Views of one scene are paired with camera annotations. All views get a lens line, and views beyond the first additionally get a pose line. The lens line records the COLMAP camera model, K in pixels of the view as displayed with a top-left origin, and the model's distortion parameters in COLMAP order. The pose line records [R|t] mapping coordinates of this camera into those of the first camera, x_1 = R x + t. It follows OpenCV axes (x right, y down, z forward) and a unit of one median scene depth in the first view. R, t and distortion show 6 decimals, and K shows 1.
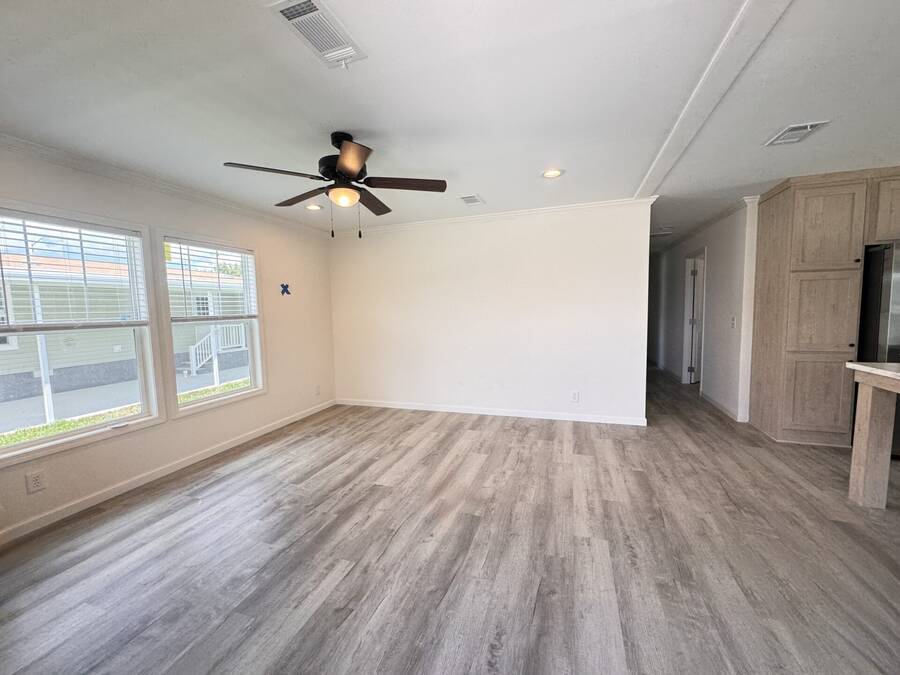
lens RADIAL K [[359.6, 0, 450.0], [0, 359.6, 337.5], [0, 0, 1]] dist [0.000619, 0.000265]
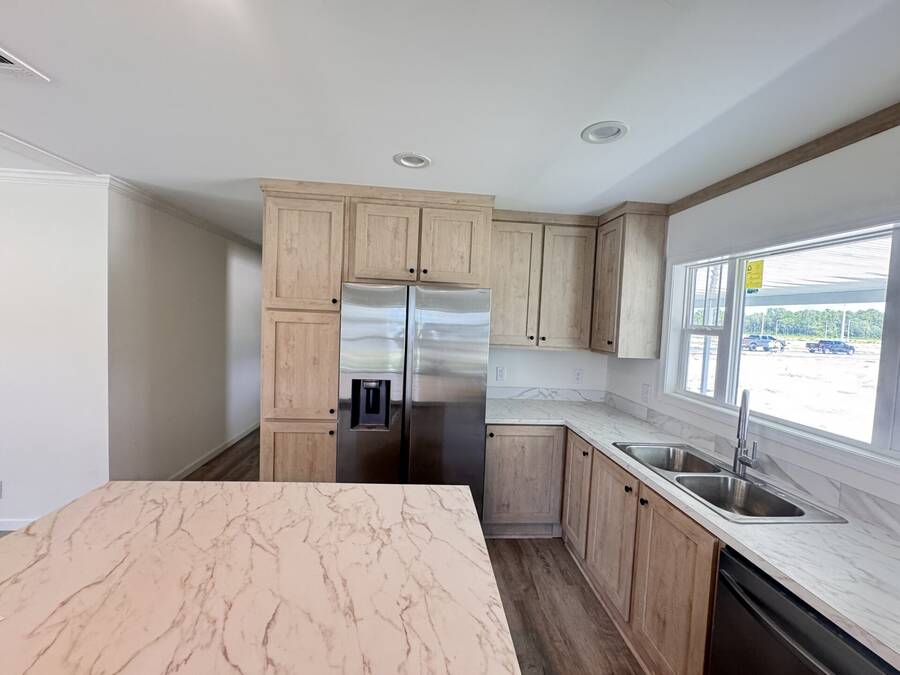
lens RADIAL K [[360.5, 0, 450.0], [0, 360.5, 337.5], [0, 0, 1]] dist [-0.003054, 0.000253]
pose [[0.913514, 0.033911, 0.405391, 1.023266], [-0.026858, 0.999373, -0.023076, -0.122503], [-0.405919, 0.010193, 0.913852, 0.199188]]
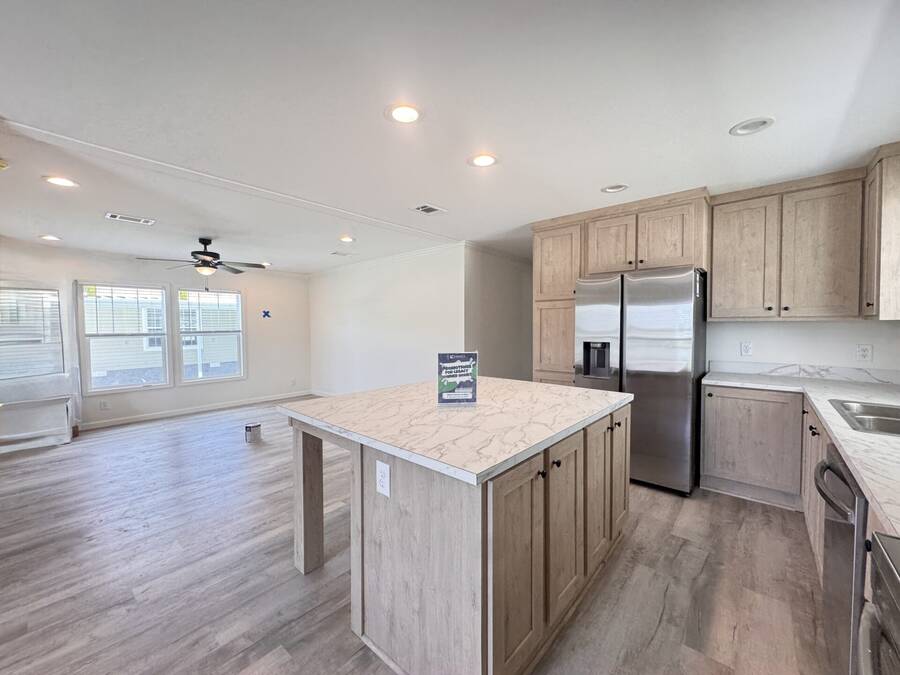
lens RADIAL K [[360.5, 0, 450.0], [0, 360.5, 337.5], [0, 0, 1]] dist [-0.003054, 0.000253]
pose [[0.925684, 0.024159, -0.377526, 1.170761], [-0.039833, 0.998636, -0.033765, -0.015567], [0.376196, 0.046294, 0.925383, -0.187443]]
